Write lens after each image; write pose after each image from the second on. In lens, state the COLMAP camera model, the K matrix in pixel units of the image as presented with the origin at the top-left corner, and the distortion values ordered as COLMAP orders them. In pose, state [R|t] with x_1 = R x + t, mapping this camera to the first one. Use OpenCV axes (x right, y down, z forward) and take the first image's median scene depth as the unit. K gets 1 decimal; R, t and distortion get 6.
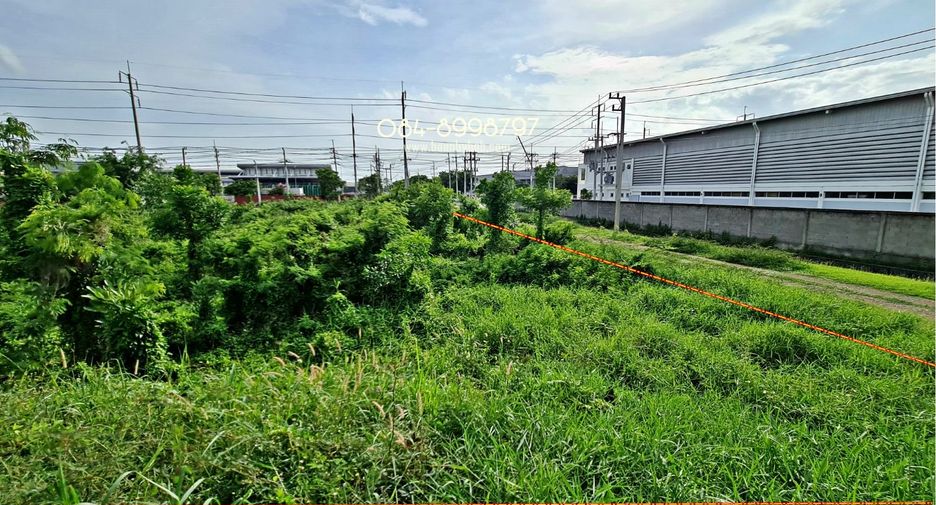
lens RADIAL K [[381.2, 0, 463.5], [0, 381.2, 250.9], [0, 0, 1]] dist [-0.003575, -0.000236]
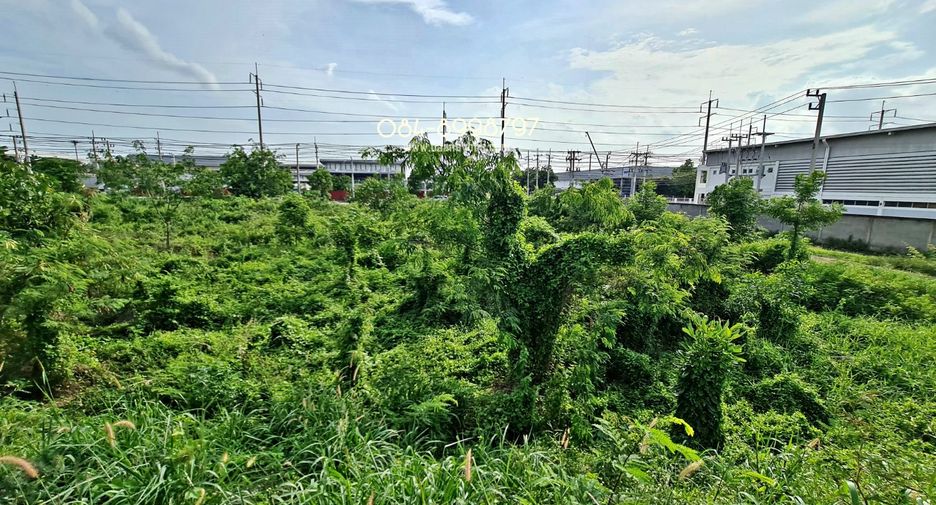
lens RADIAL K [[381.2, 0, 462.4], [0, 381.2, 252.9], [0, 0, 1]] dist [-0.003575, -0.000236]
pose [[0.990454, 0.044300, -0.130532, -0.149787], [-0.042504, 0.998960, 0.016521, -0.007565], [0.131128, -0.010815, 0.991306, 0.005913]]
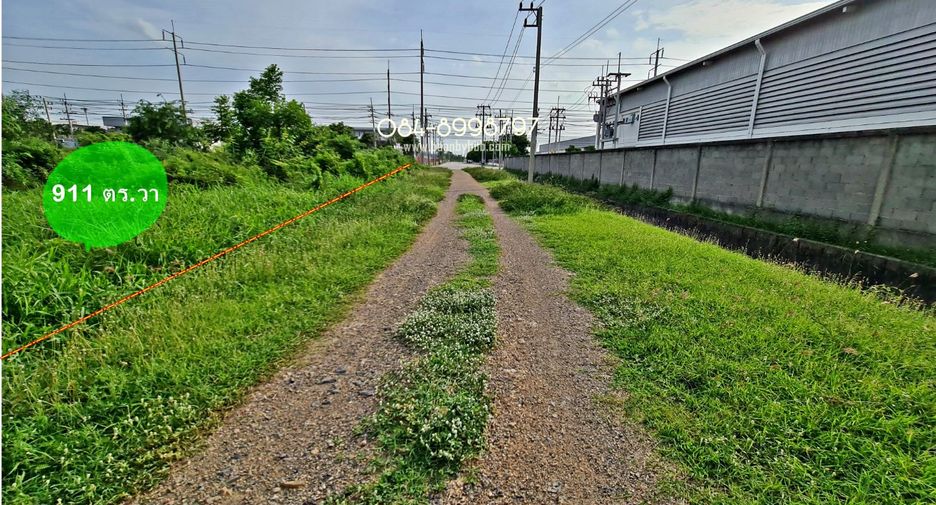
lens RADIAL K [[381.2, 0, 466.9], [0, 381.2, 252.2], [0, 0, 1]] dist [-0.003575, -0.000236]
pose [[0.969308, 0.083897, -0.231090, 0.266014], [-0.065981, 0.994261, 0.084207, 0.018947], [0.236829, -0.066375, 0.969281, 0.096639]]
